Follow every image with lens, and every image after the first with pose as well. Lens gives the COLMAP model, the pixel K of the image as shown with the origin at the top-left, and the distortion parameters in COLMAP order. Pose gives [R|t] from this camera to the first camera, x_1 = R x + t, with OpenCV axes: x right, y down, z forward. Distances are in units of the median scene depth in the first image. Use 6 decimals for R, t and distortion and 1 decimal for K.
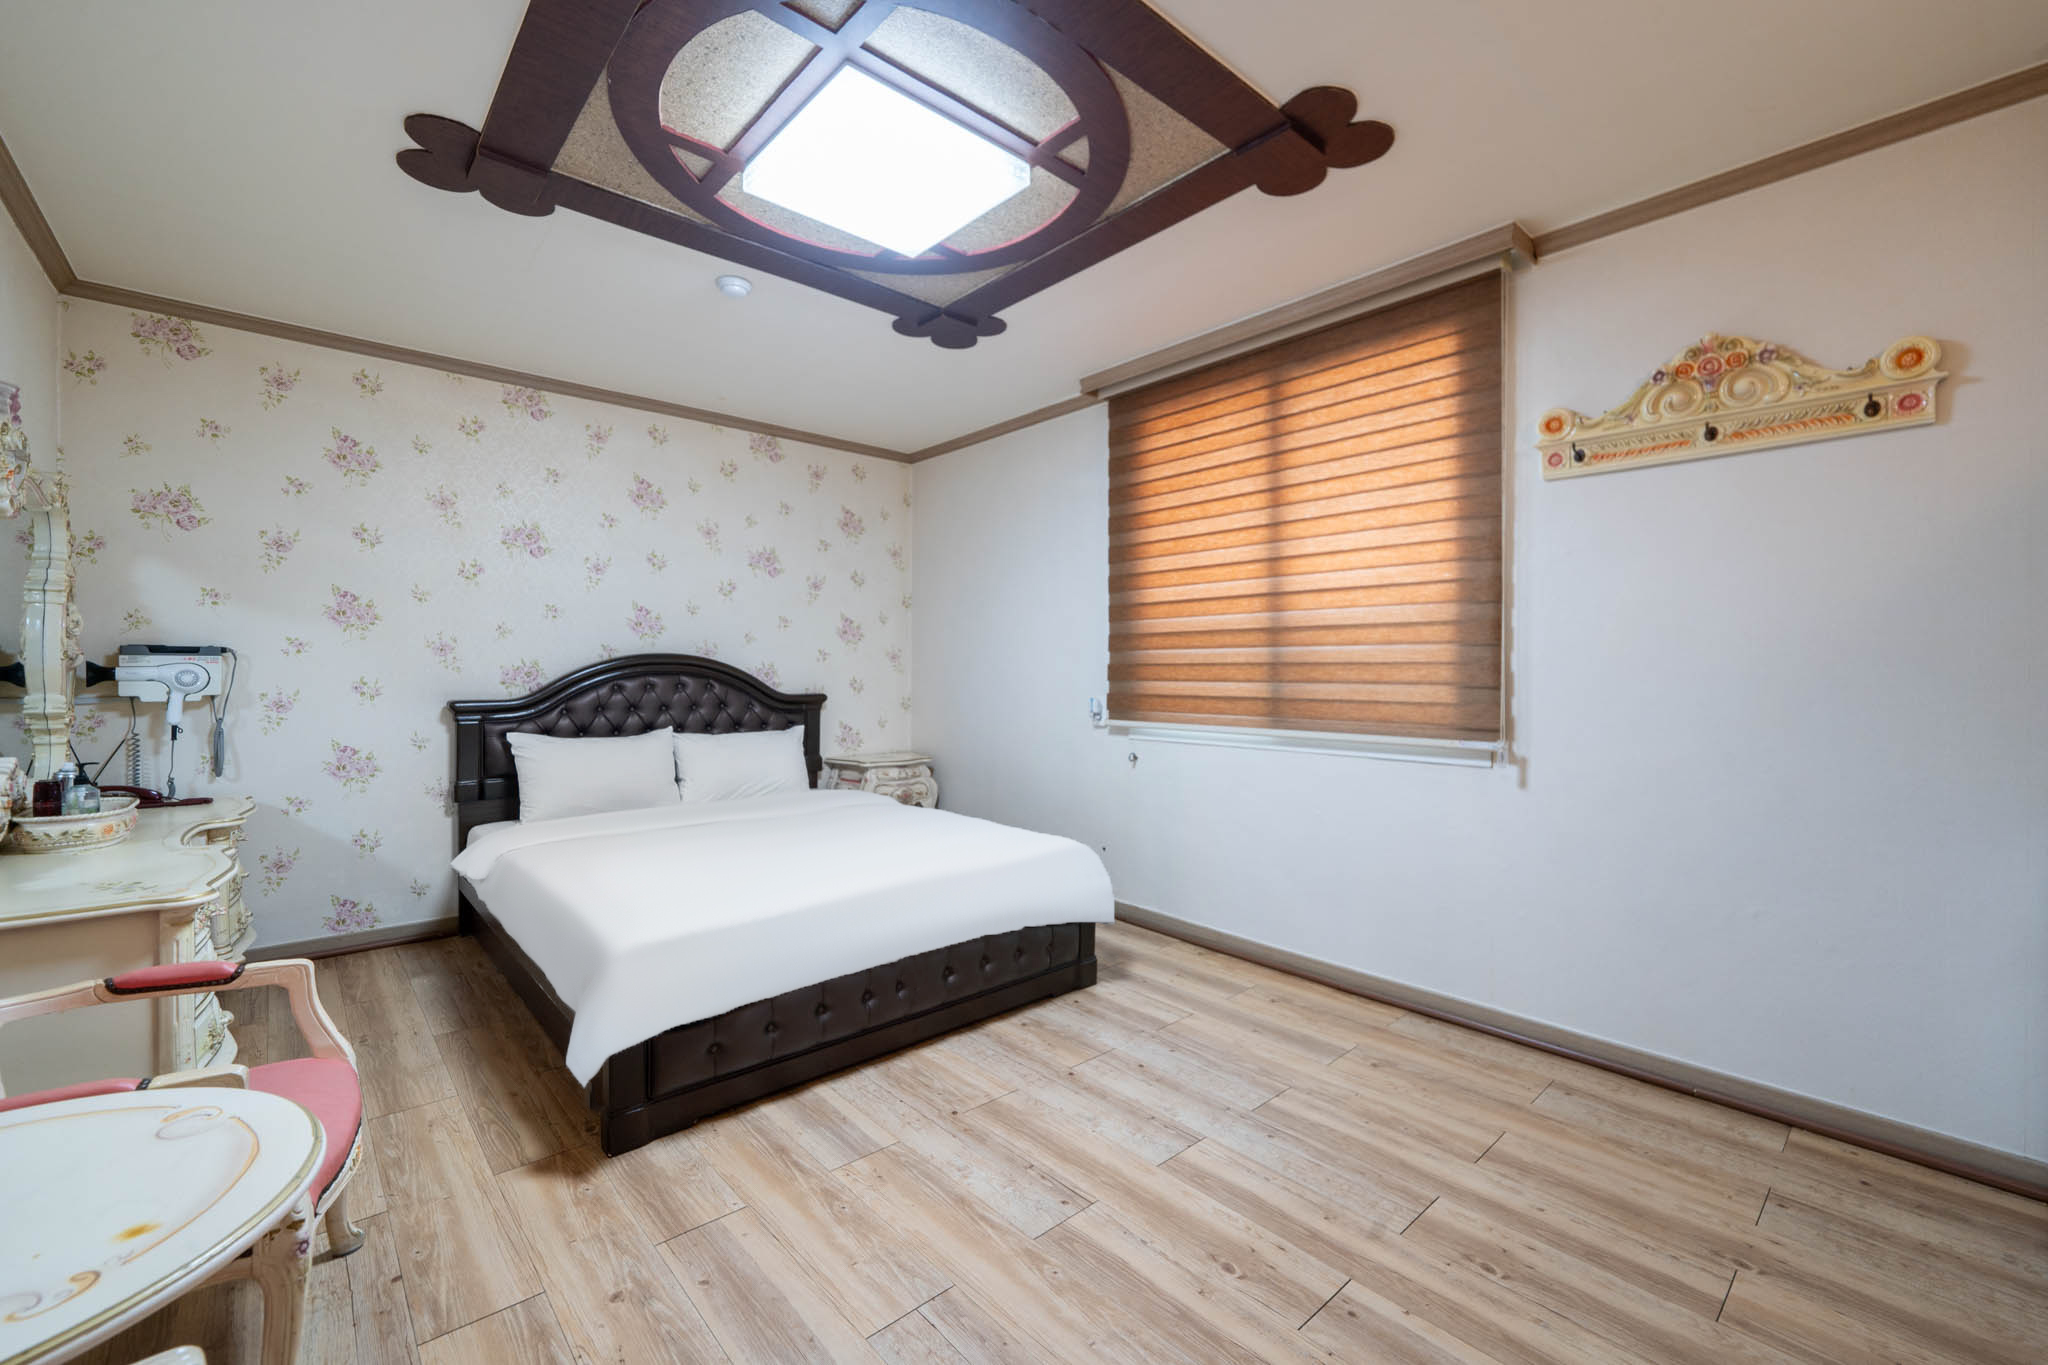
lens RADIAL K [[841.1, 0, 994.1], [0, 841.1, 681.0], [0, 0, 1]] dist [-0.002138, -0.000262]
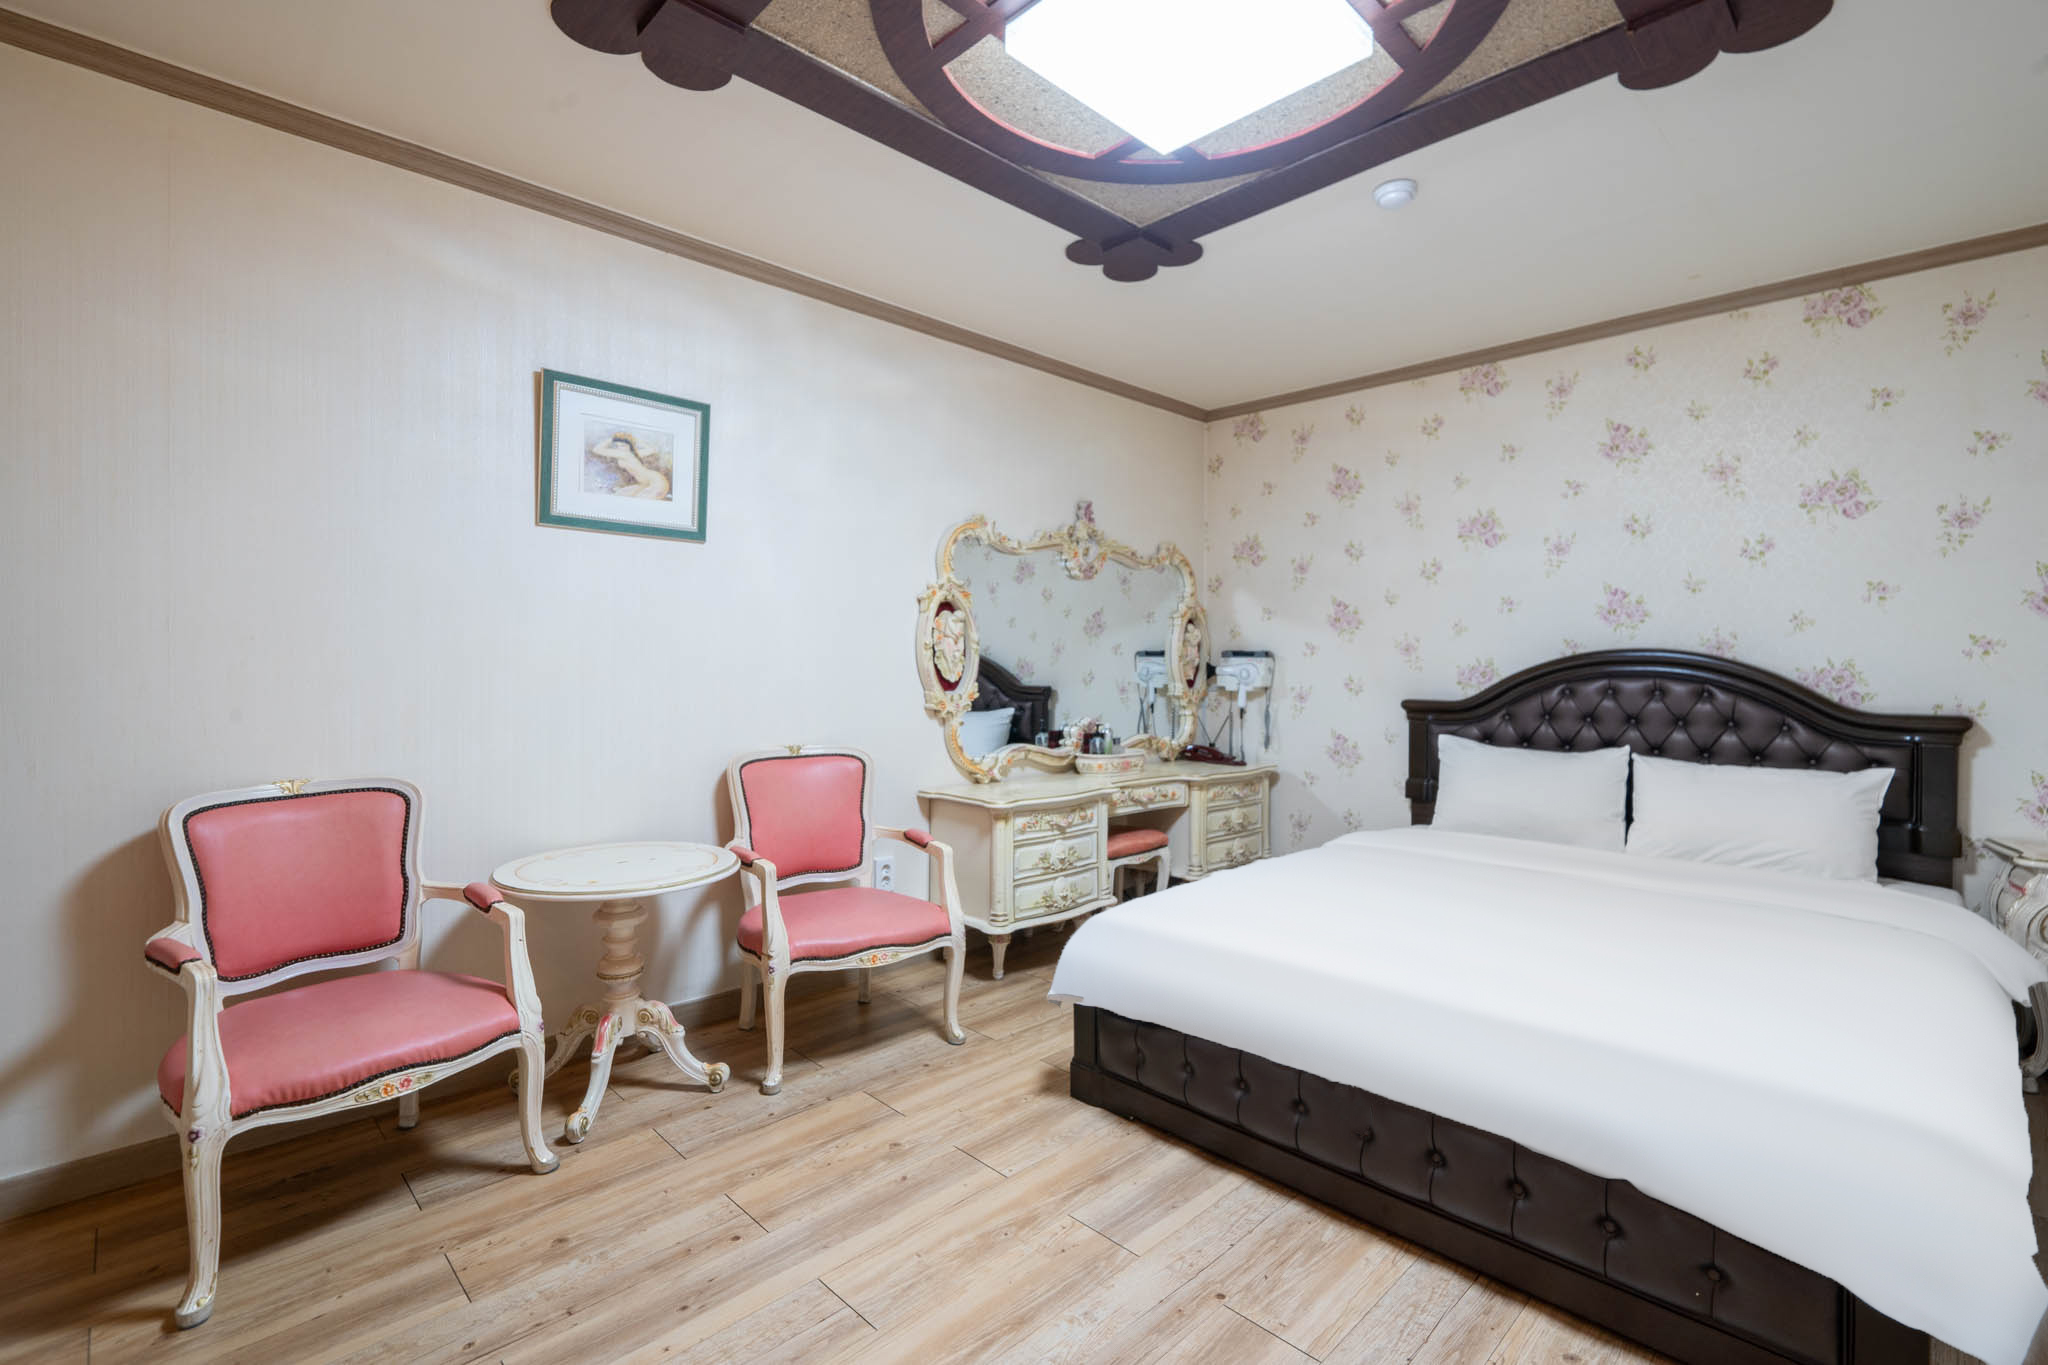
lens RADIAL K [[894.3, 0, 1047.9], [0, 894.3, 672.2], [0, 0, 1]] dist [0.026940, -0.012081]
pose [[0.102359, 0.009737, -0.994700, 0.399421], [-0.015489, 0.999846, 0.008193, -0.011456], [0.994627, 0.014569, 0.102494, 0.440401]]
